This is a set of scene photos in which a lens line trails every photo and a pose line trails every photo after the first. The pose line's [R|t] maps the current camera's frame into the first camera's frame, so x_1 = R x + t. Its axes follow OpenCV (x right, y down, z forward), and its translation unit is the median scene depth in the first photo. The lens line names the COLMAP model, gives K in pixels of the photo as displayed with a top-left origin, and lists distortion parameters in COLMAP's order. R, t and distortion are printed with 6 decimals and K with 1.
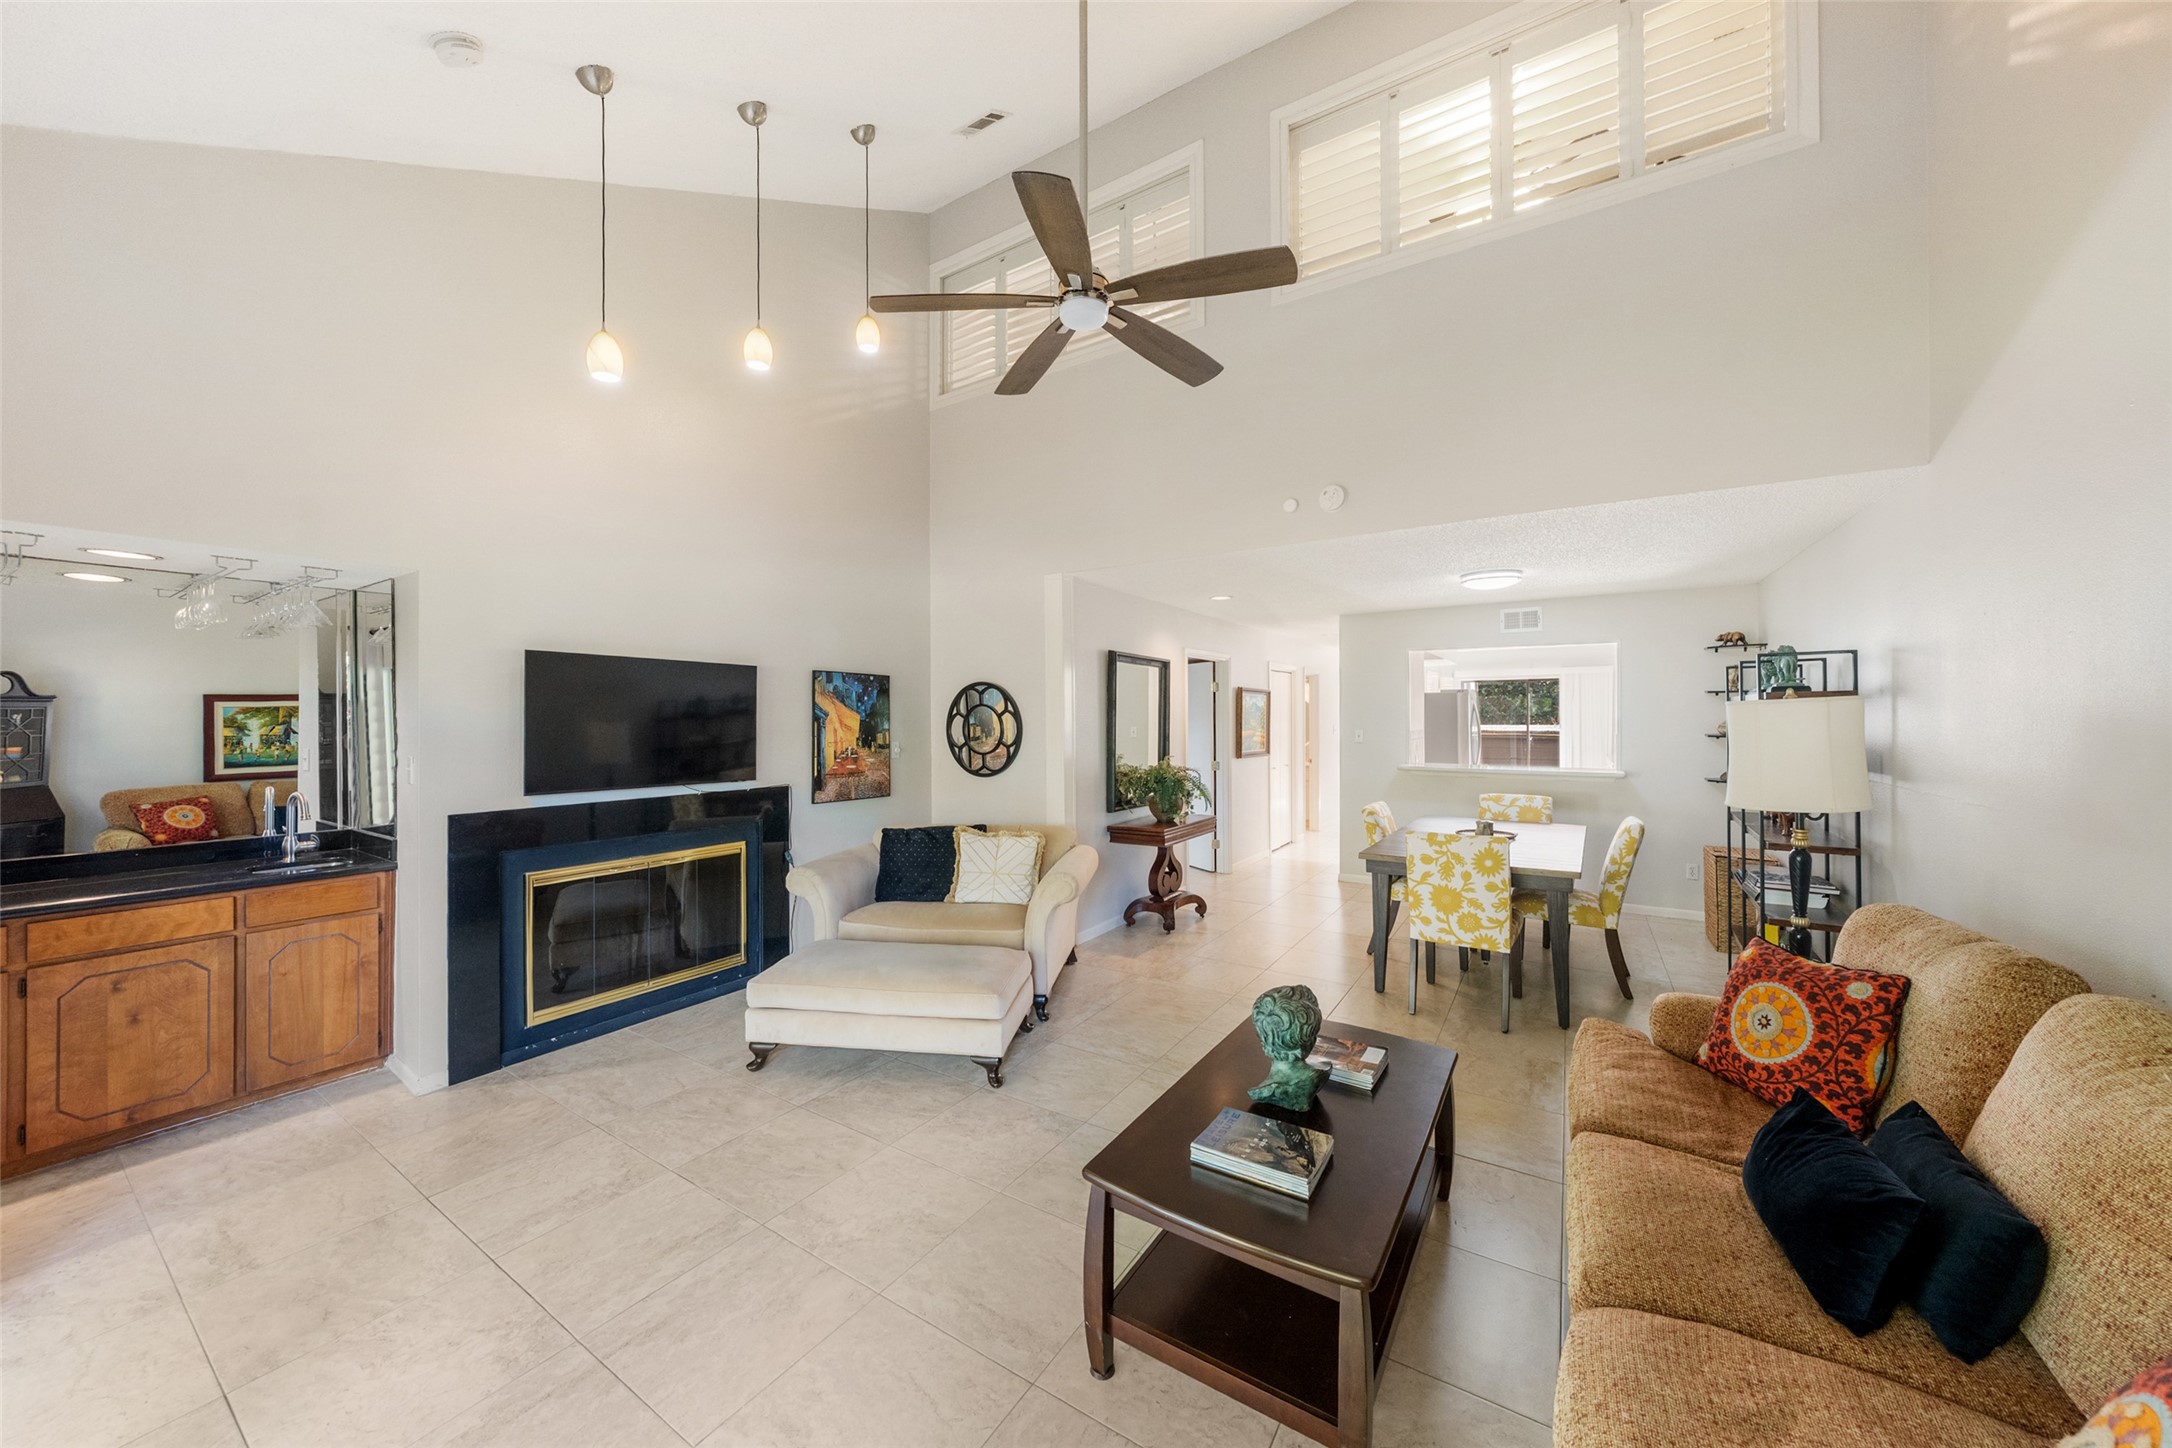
lens RADIAL K [[757.8, 0, 1082.4], [0, 757.8, 715.6], [0, 0, 1]] dist [-0.000554, -0.000063]
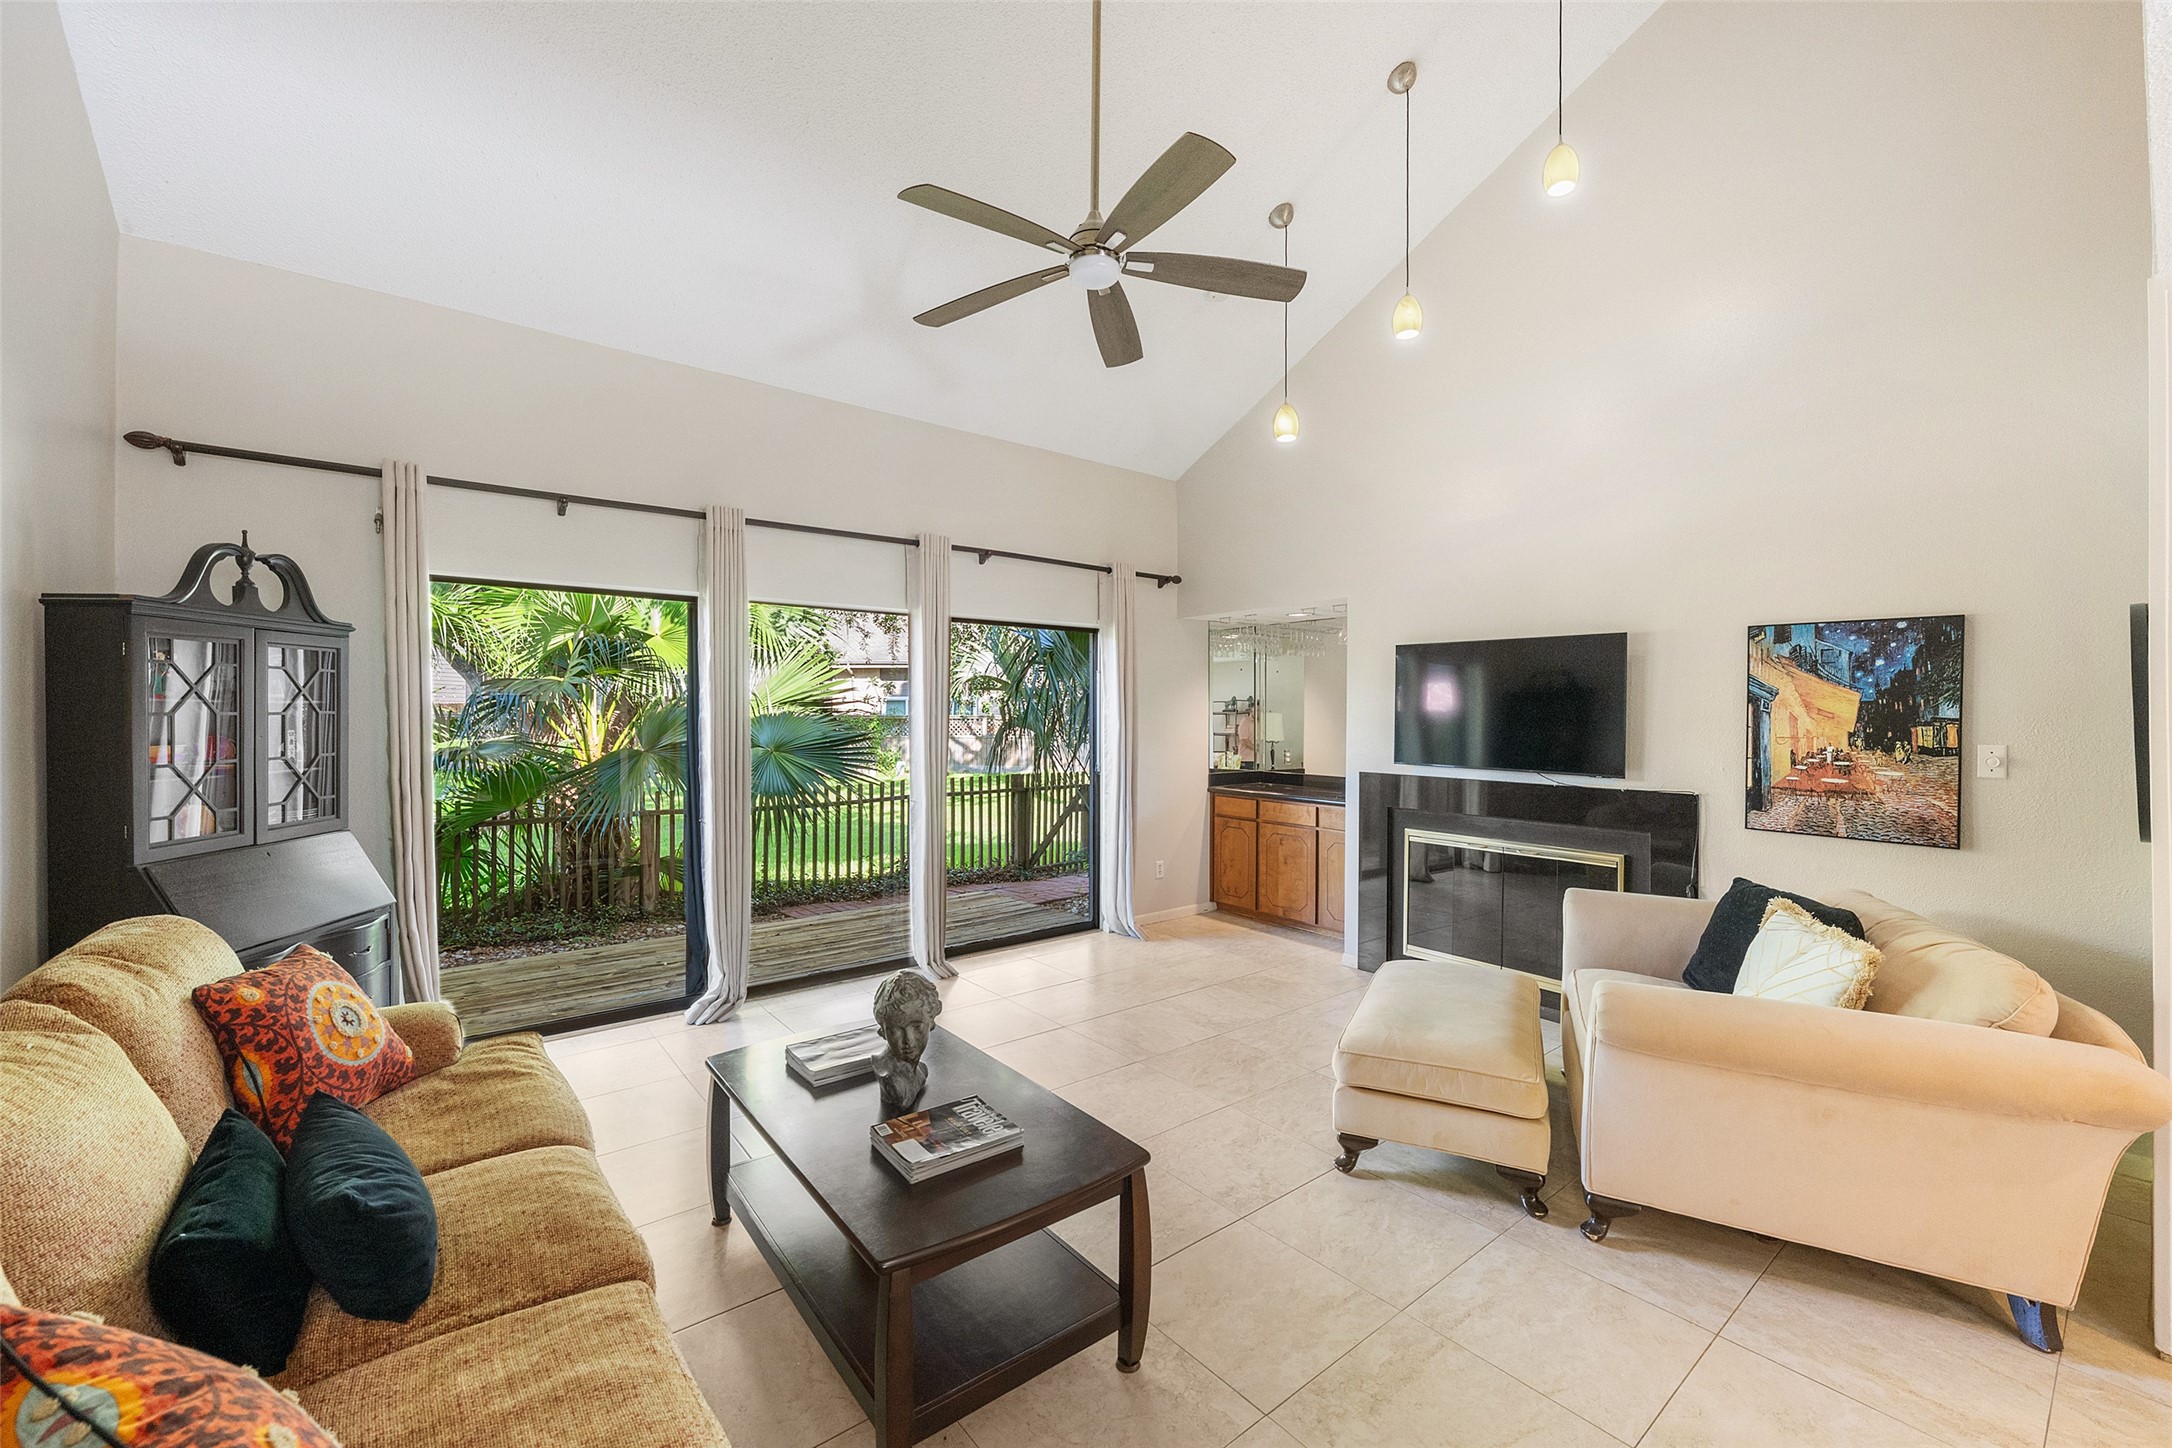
lens RADIAL K [[861.3, 0, 1084.1], [0, 861.3, 715.8], [0, 0, 1]] dist [-0.002129, -0.000308]
pose [[-0.316866, 0.006318, -0.948449, 0.523607], [-0.001640, 0.999973, 0.007209, 0.013327], [0.948469, 0.003840, -0.316847, 0.669369]]
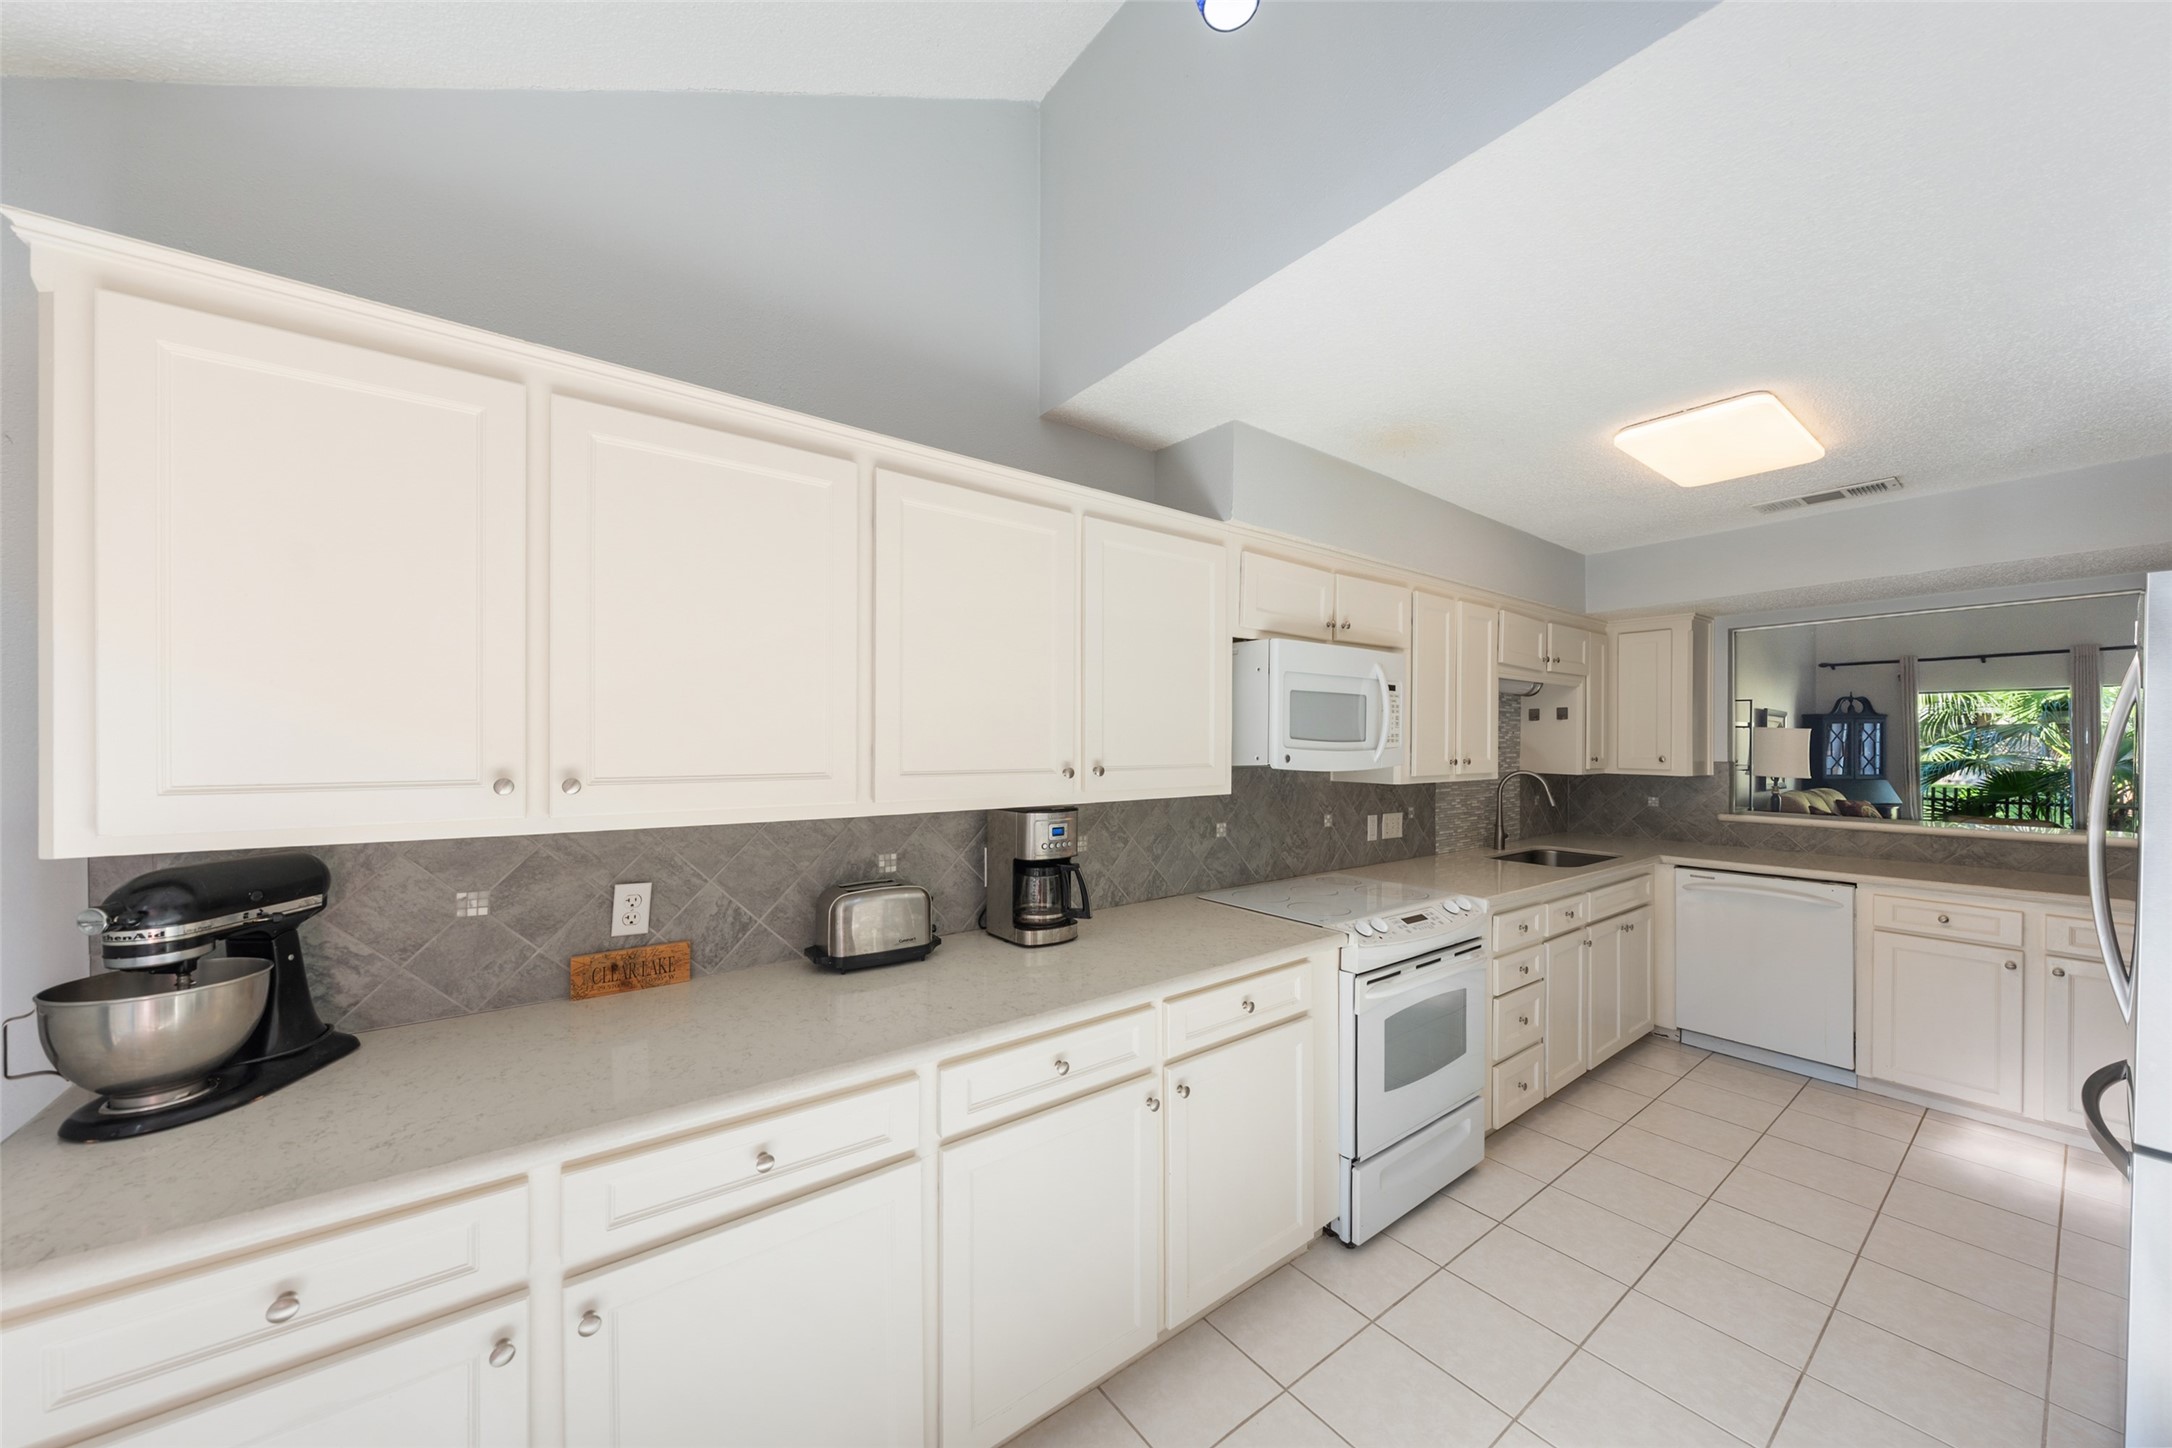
lens RADIAL K [[748.9, 0, 1085.7], [0, 748.9, 737.2], [0, 0, 1]] dist [-0.000713, -0.000036]
pose [[-0.937780, 0.006109, 0.347177, 1.249141], [0.005148, 0.999980, -0.003690, 0.002028], [-0.347193, -0.001673, -0.937792, 2.261937]]
